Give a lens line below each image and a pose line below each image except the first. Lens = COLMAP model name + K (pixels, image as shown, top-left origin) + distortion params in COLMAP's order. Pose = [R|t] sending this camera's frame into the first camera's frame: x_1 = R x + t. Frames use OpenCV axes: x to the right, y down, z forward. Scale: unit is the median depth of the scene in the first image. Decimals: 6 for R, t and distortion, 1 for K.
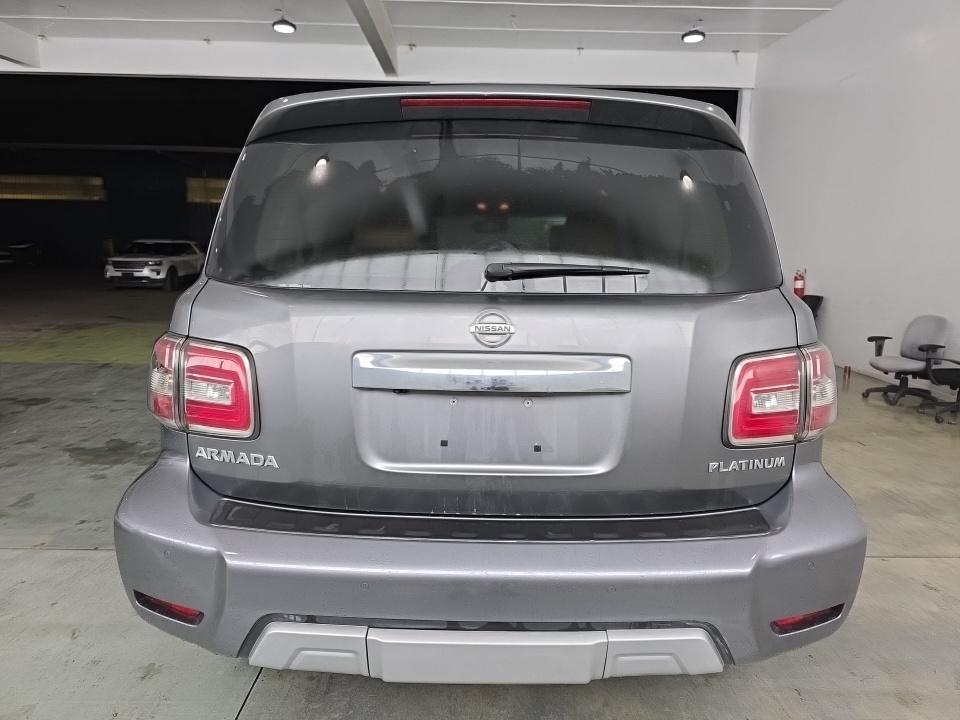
lens RADIAL K [[640.5, 0, 480.0], [0, 640.5, 360.0], [0, 0, 1]] dist [0.113773, -0.124042]
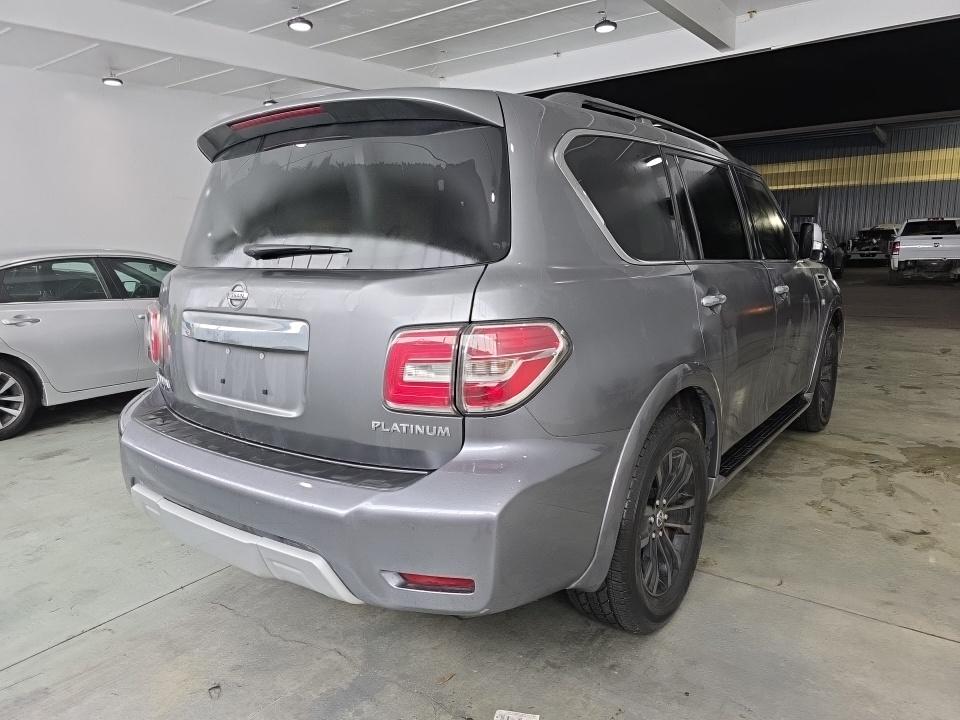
lens RADIAL K [[640.5, 0, 480.0], [0, 640.5, 360.0], [0, 0, 1]] dist [0.113773, -0.124042]
pose [[0.813610, 0.077385, -0.576238, 1.121513], [-0.069268, 0.996945, 0.036080, 0.000445], [0.577270, 0.010560, 0.816485, 0.198021]]
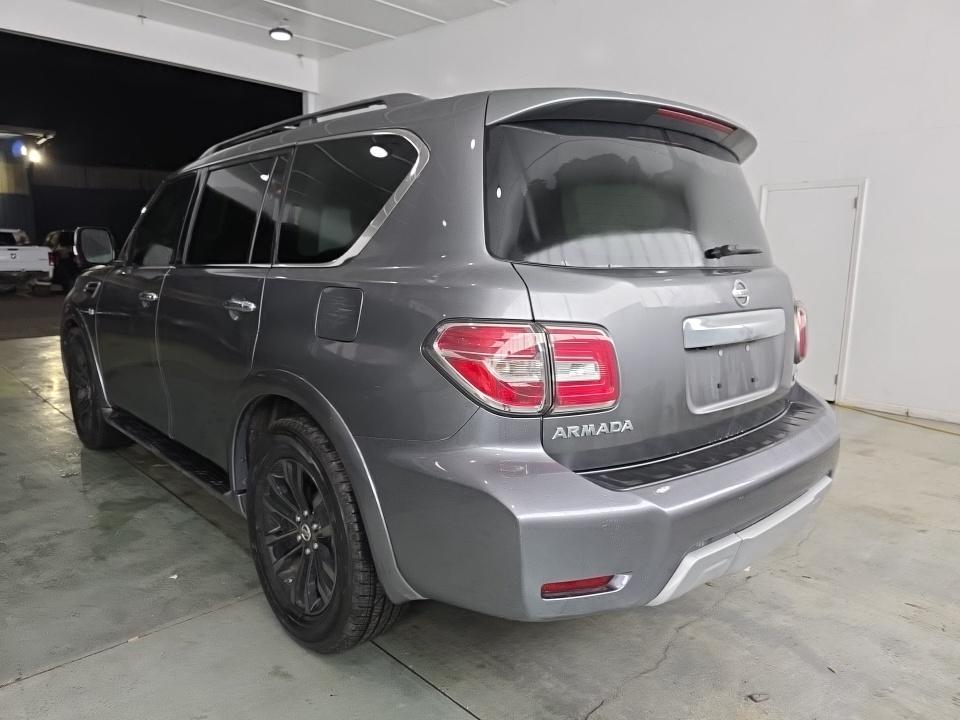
lens RADIAL K [[640.5, 0, 480.0], [0, 640.5, 360.0], [0, 0, 1]] dist [0.113773, -0.124042]
pose [[0.739037, -0.114924, 0.663790, -1.205610], [0.110612, 0.992669, 0.048712, -0.034211], [-0.664522, 0.037423, 0.746331, 0.342255]]
